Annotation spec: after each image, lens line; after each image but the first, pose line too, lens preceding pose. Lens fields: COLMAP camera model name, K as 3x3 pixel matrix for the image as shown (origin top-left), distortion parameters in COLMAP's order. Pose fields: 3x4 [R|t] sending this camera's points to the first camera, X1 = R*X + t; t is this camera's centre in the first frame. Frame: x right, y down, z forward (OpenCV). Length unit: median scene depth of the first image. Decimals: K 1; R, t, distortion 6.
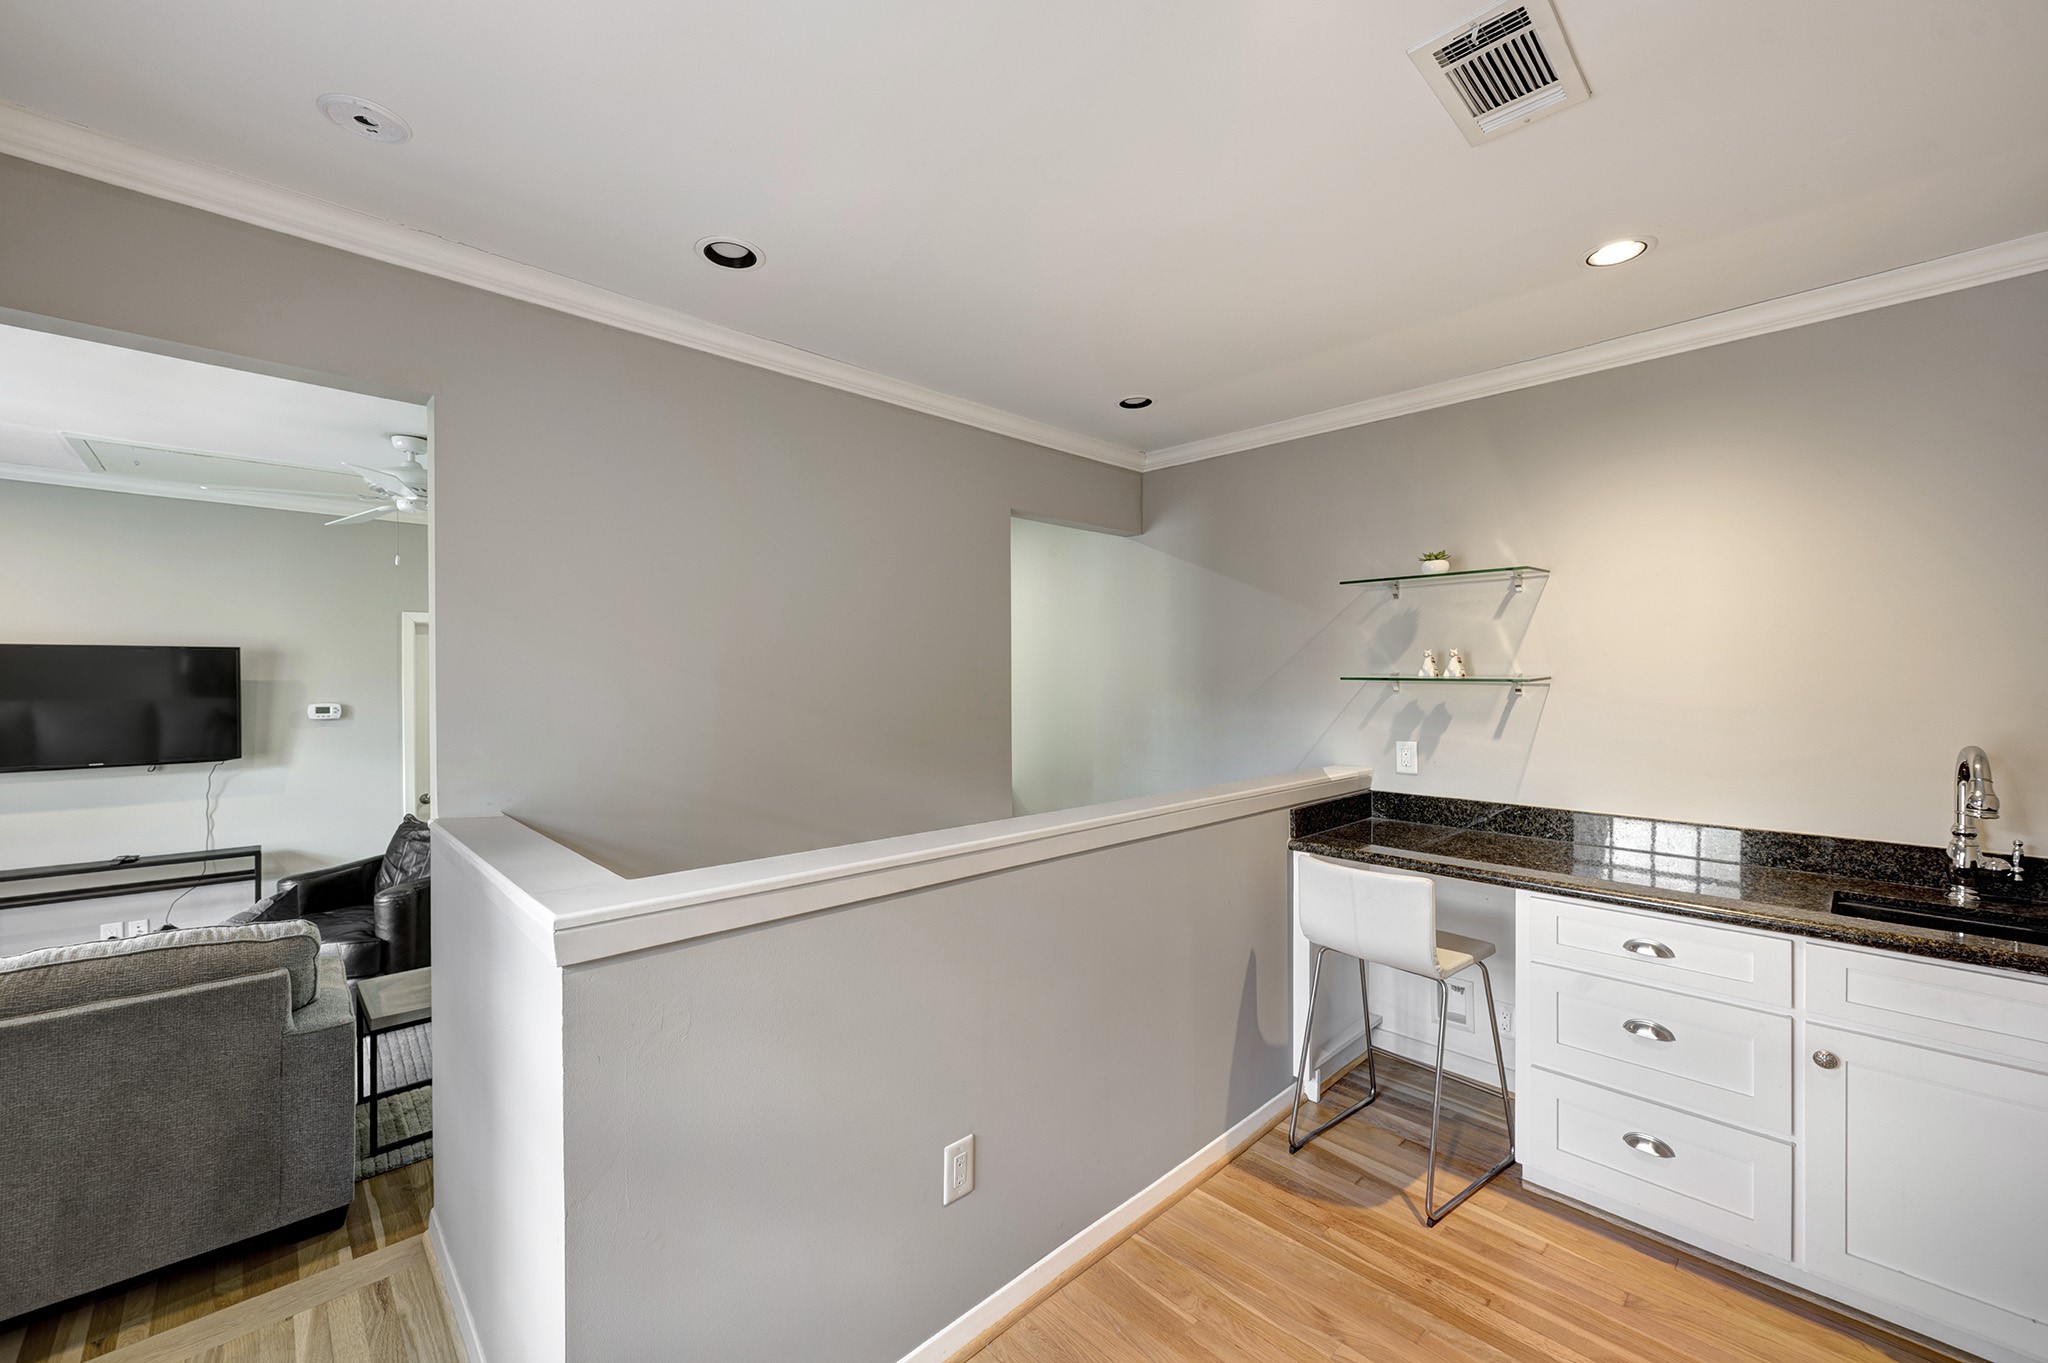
lens RADIAL K [[815.9, 0, 1020.5], [0, 815.9, 672.8], [0, 0, 1]] dist [-0.000880, 0.000012]
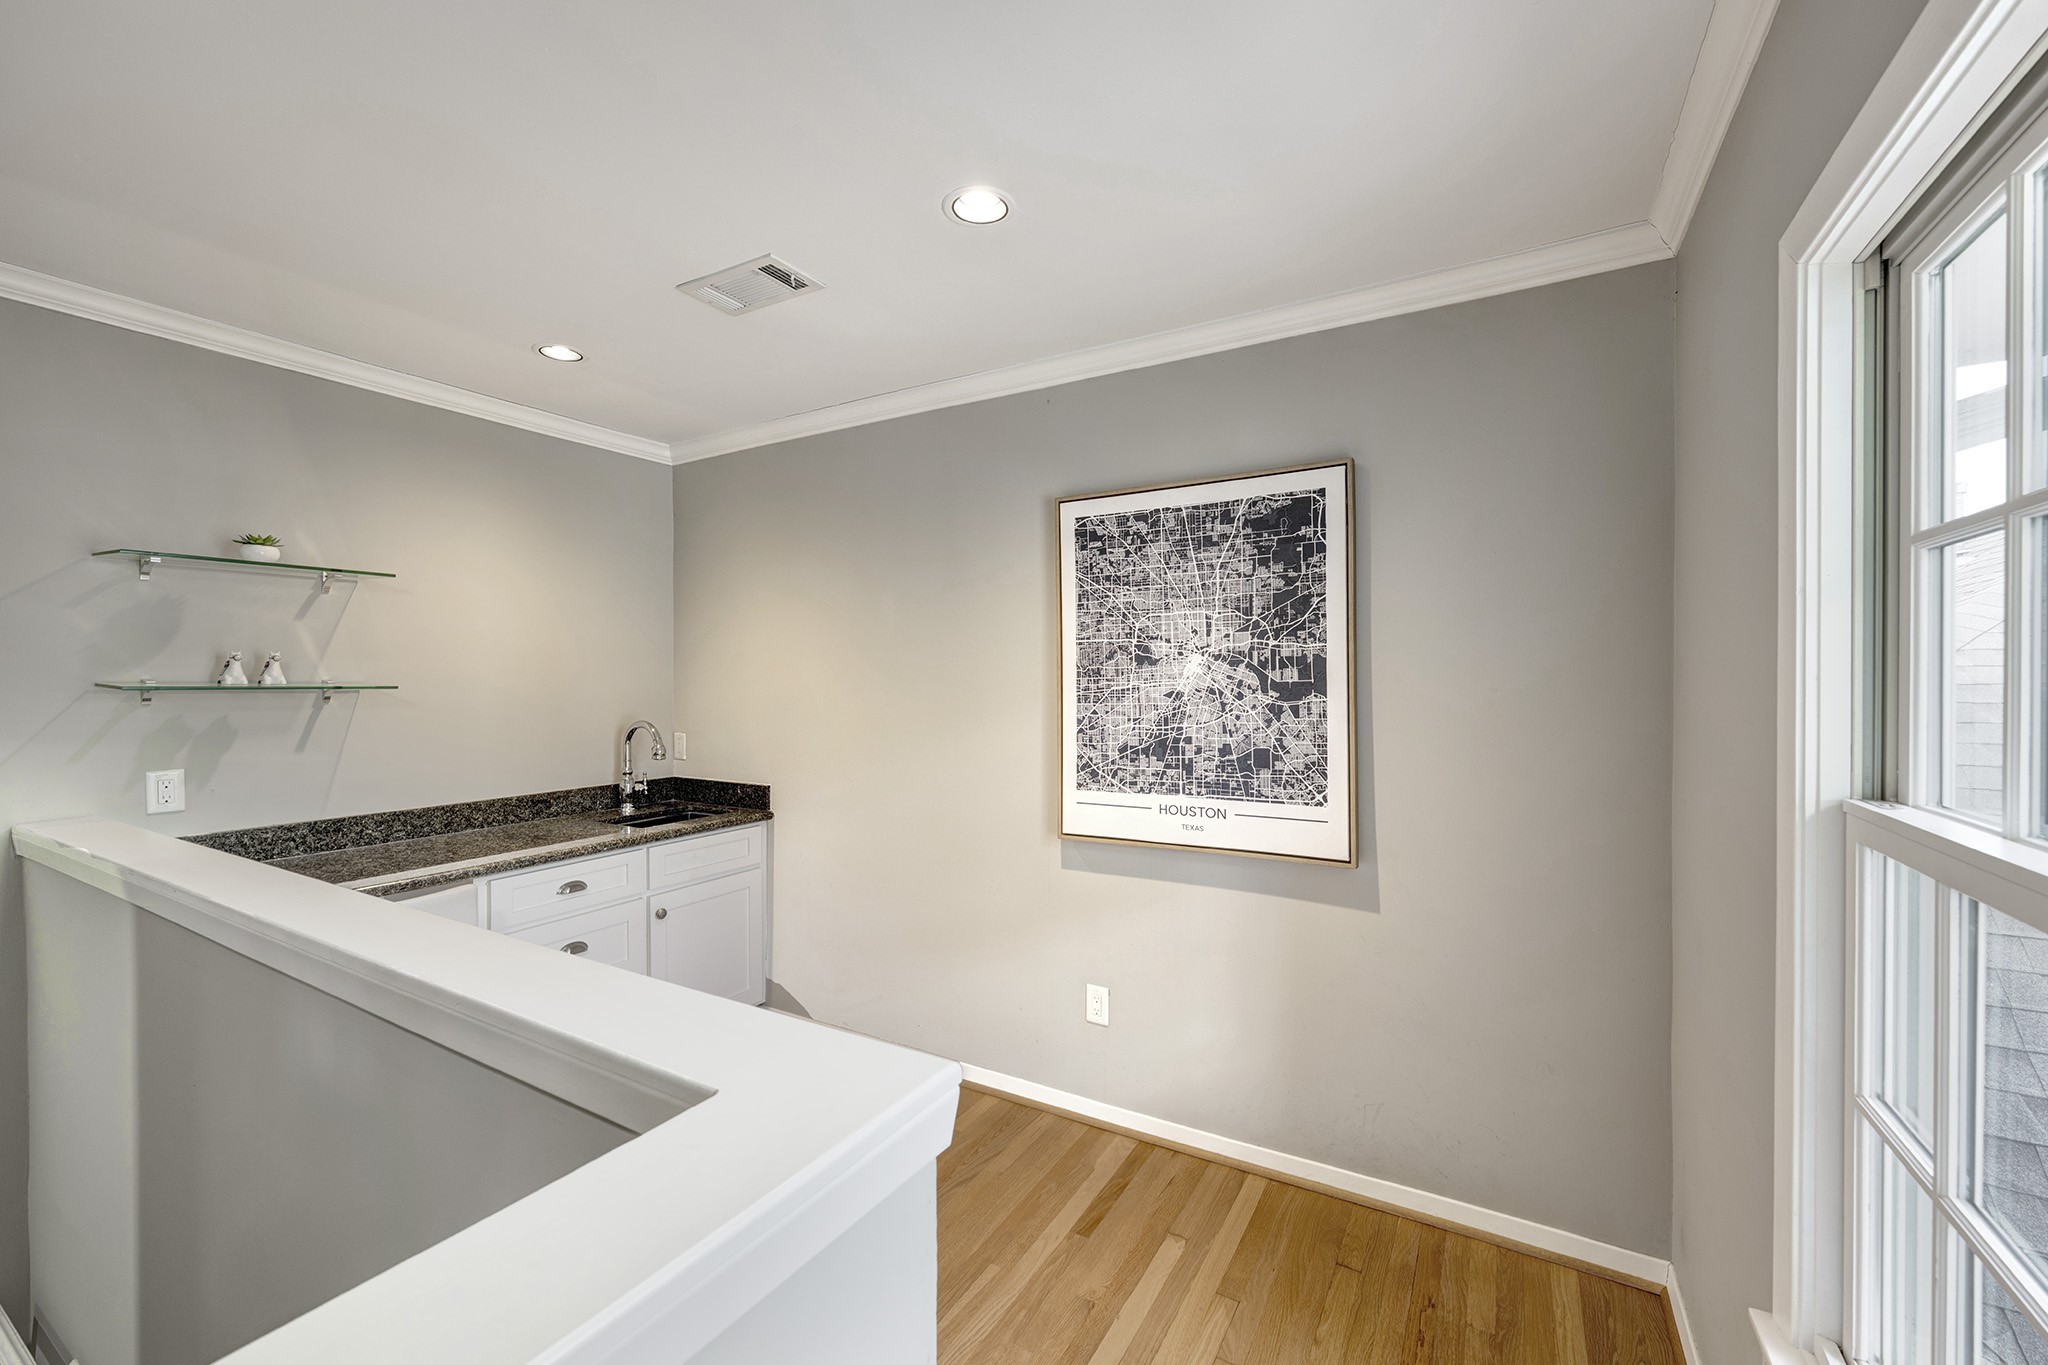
lens RADIAL K [[807.1, 0, 1025.9], [0, 807.1, 683.3], [0, 0, 1]] dist [-0.000217, 0.000022]
pose [[-0.261926, -0.009709, 0.965039, -0.497487], [0.000879, 0.999947, 0.010298, -0.004267], [-0.965087, 0.003545, -0.261904, 0.460765]]
